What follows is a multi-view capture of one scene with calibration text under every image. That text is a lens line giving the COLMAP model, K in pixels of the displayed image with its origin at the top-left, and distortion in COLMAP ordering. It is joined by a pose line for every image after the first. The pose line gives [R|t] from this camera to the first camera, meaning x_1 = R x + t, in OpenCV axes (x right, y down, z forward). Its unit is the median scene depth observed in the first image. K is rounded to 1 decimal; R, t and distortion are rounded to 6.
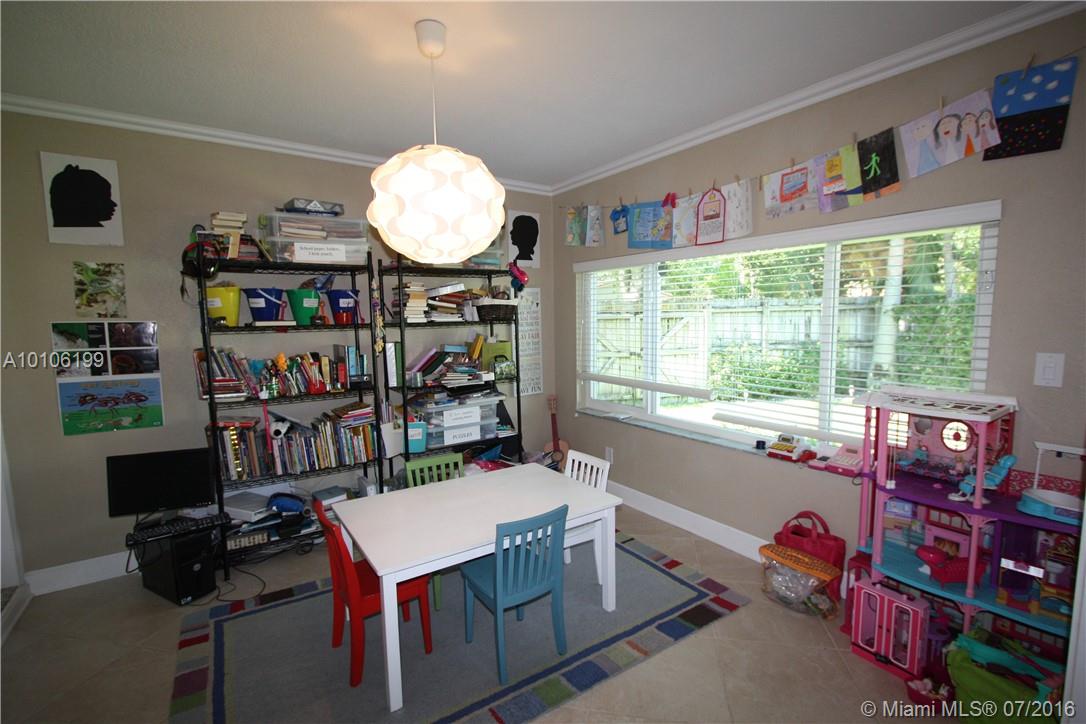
lens RADIAL K [[514.7, 0, 543.0], [0, 514.7, 362.0], [0, 0, 1]] dist [-0.001763, 0.000041]
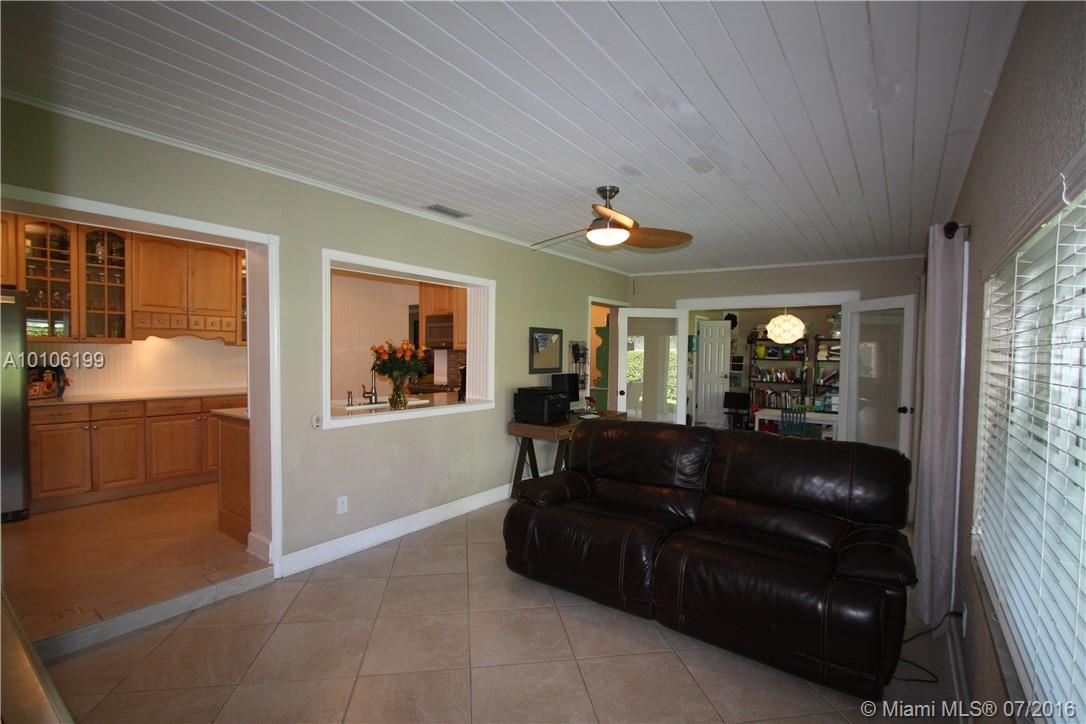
lens RADIAL K [[499.6, 0, 521.3], [0, 499.6, 370.2], [0, 0, 1]] dist [-0.001066, -0.000038]
pose [[0.300864, 0.057592, -0.951926, 1.898965], [-0.120897, 0.992425, 0.021831, 0.115227], [0.945973, 0.108517, 0.305548, -1.343295]]
